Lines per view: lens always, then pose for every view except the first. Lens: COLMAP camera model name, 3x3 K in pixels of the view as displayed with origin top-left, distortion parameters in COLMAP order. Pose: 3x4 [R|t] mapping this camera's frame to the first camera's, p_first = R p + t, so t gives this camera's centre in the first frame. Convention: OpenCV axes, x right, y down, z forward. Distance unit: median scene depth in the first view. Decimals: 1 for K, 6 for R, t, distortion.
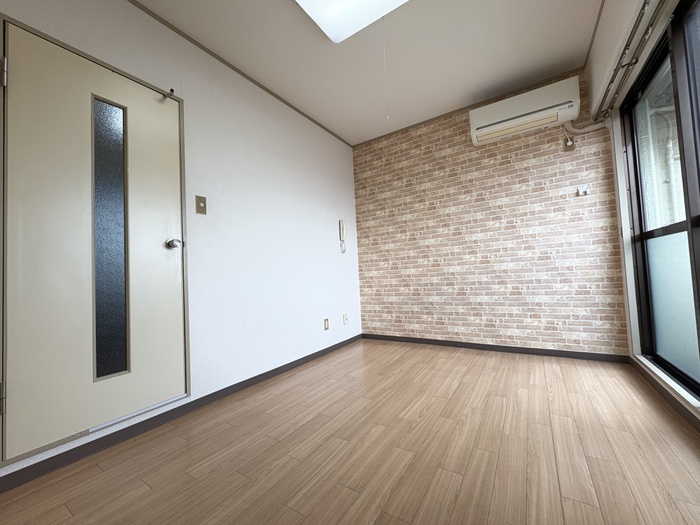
lens RADIAL K [[278.6, 0, 347.9], [0, 278.6, 261.5], [0, 0, 1]] dist [0.001494, -0.000622]
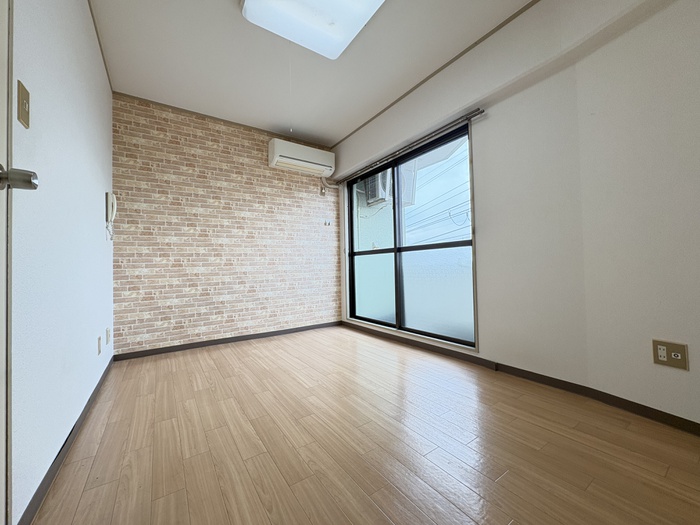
lens RADIAL K [[278.6, 0, 350.6], [0, 278.6, 260.9], [0, 0, 1]] dist [0.001494, -0.000622]
pose [[0.384669, 0.062204, 0.920956, -0.598249], [-0.038782, 0.997935, -0.051205, 0.046960], [-0.922240, -0.016019, 0.386287, 0.257457]]
